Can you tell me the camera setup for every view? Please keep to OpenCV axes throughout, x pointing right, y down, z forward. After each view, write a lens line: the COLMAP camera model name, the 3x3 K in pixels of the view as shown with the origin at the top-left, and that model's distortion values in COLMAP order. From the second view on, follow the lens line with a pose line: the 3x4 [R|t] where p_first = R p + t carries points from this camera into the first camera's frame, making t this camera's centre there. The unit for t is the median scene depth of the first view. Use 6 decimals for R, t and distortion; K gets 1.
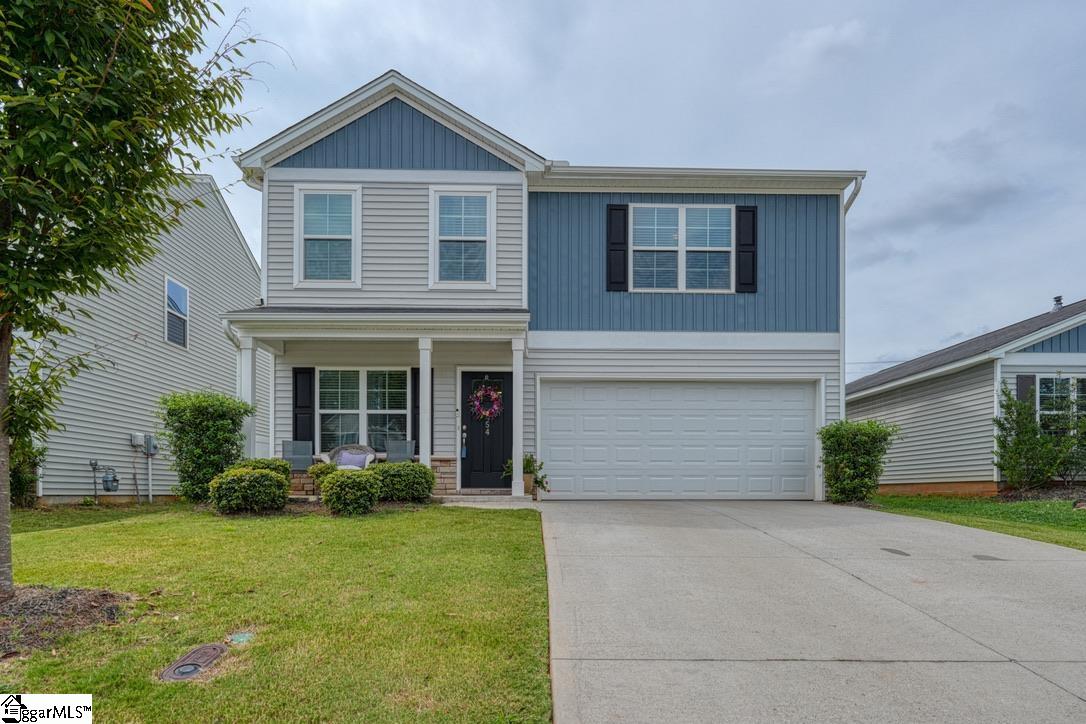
lens RADIAL K [[495.3, 0, 543.0], [0, 495.3, 377.9], [0, 0, 1]] dist [0.003470, 0.000286]
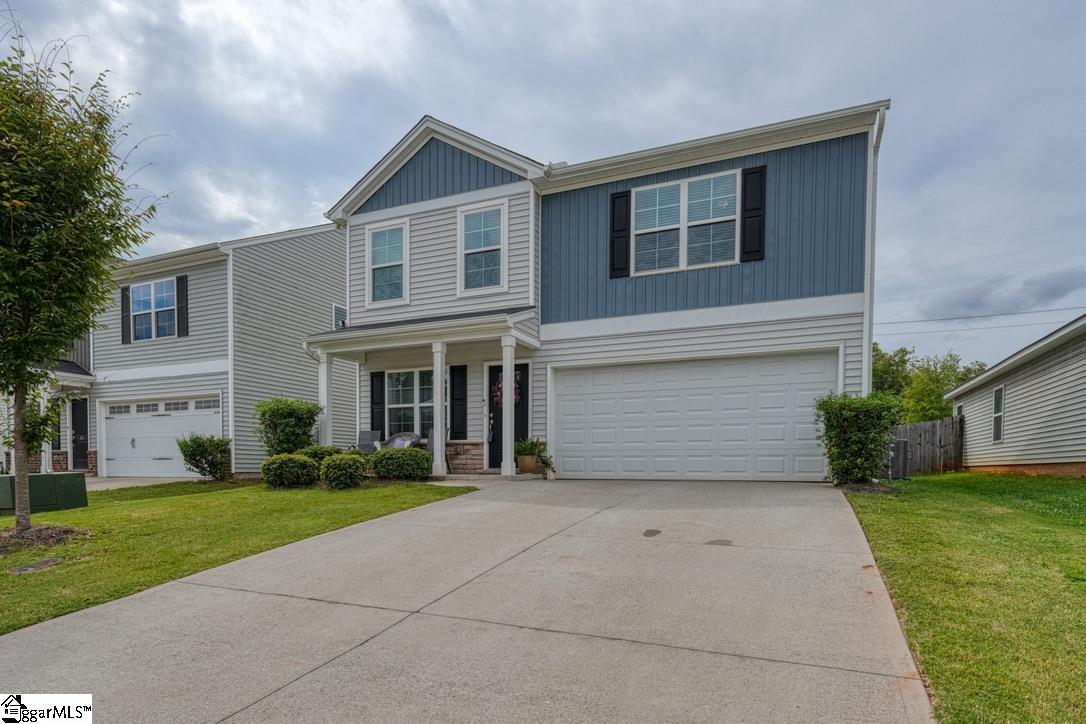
lens RADIAL K [[478.7, 0, 543.2], [0, 478.7, 369.7], [0, 0, 1]] dist [0.001574, 0.000703]
pose [[0.936694, -0.068771, -0.343330, 0.329173], [0.074313, 0.997230, 0.002994, 0.000962], [0.342173, -0.028318, 0.939210, 0.006703]]
